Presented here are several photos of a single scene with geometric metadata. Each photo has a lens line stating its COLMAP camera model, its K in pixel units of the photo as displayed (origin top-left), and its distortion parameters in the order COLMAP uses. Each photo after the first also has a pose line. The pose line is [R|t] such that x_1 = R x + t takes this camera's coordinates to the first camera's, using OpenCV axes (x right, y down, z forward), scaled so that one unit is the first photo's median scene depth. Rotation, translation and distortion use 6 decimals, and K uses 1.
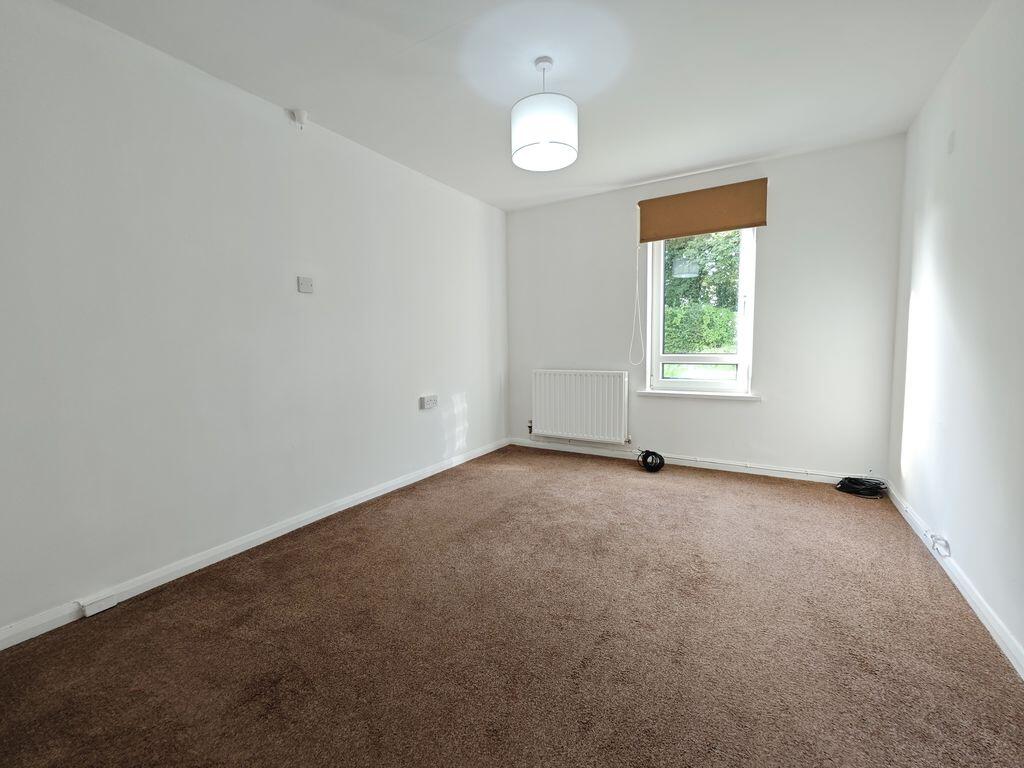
lens RADIAL K [[433.0, 0, 510.6], [0, 433.0, 382.5], [0, 0, 1]] dist [0.000010, 0.000704]
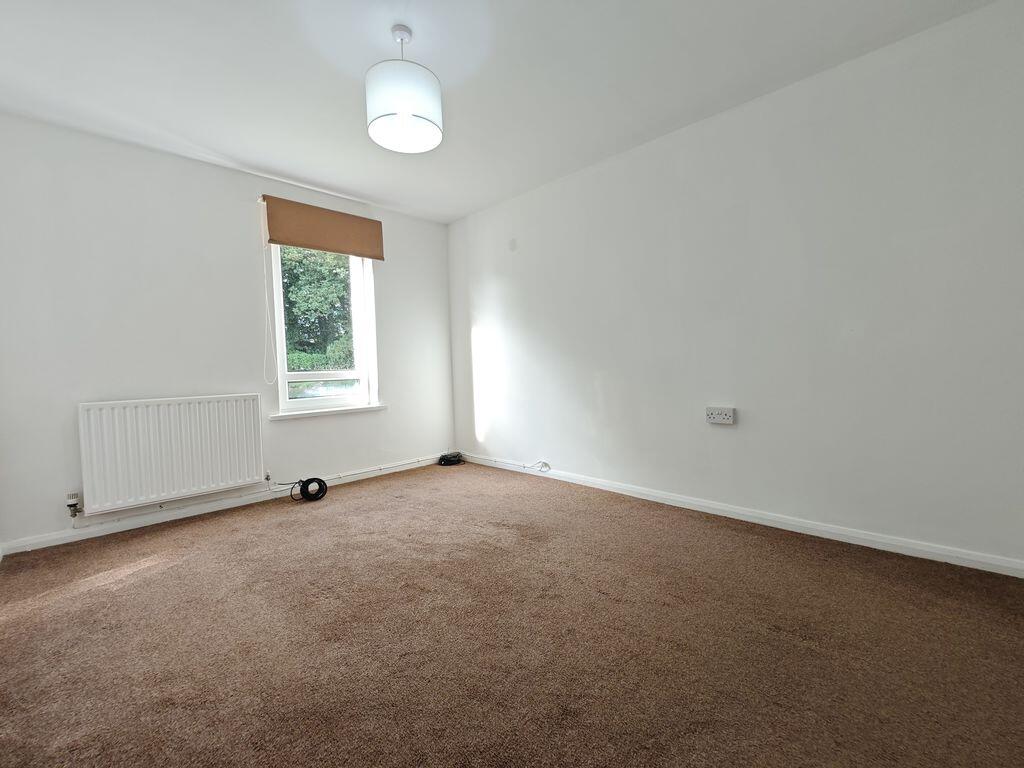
lens RADIAL K [[433.0, 0, 511.5], [0, 433.0, 385.9], [0, 0, 1]] dist [0.000010, 0.000704]
pose [[0.247014, -0.036731, 0.968316, -0.609828], [0.109615, 0.993926, 0.009741, 0.007875], [-0.962792, 0.103735, 0.249540, 0.498640]]
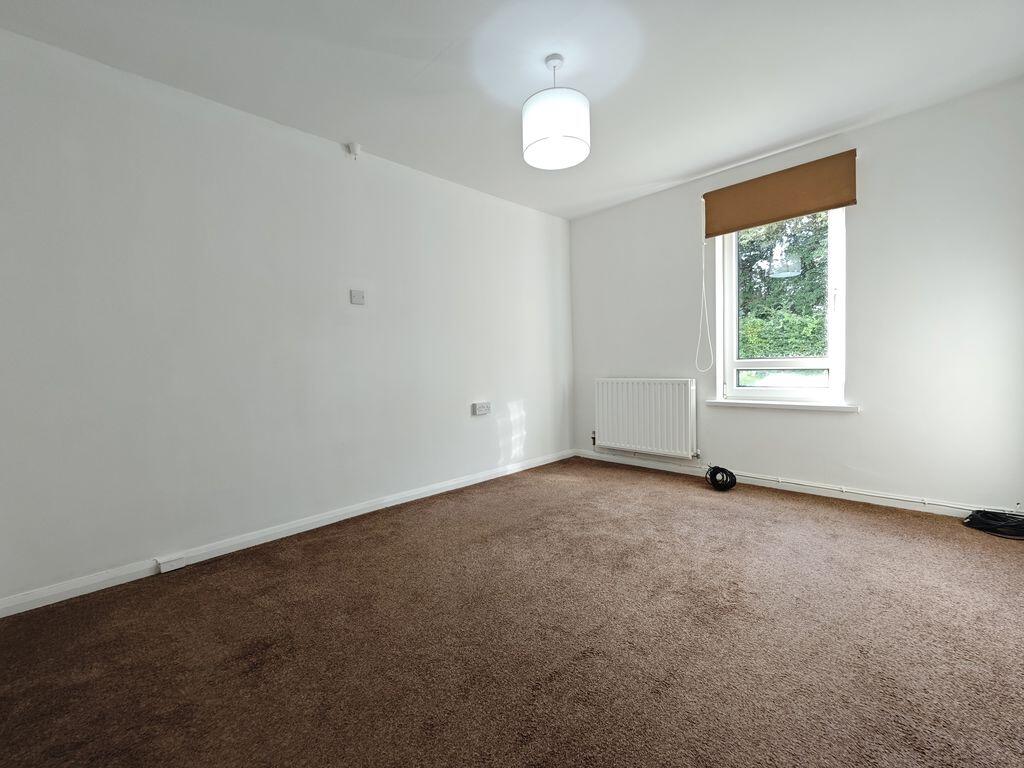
lens RADIAL K [[433.0, 0, 510.3], [0, 433.0, 382.6], [0, 0, 1]] dist [0.000010, 0.000704]
pose [[0.969035, -0.001208, -0.246922, 0.177353], [-0.009098, 0.999134, -0.040592, 0.034291], [0.246758, 0.041581, 0.968185, 0.032749]]
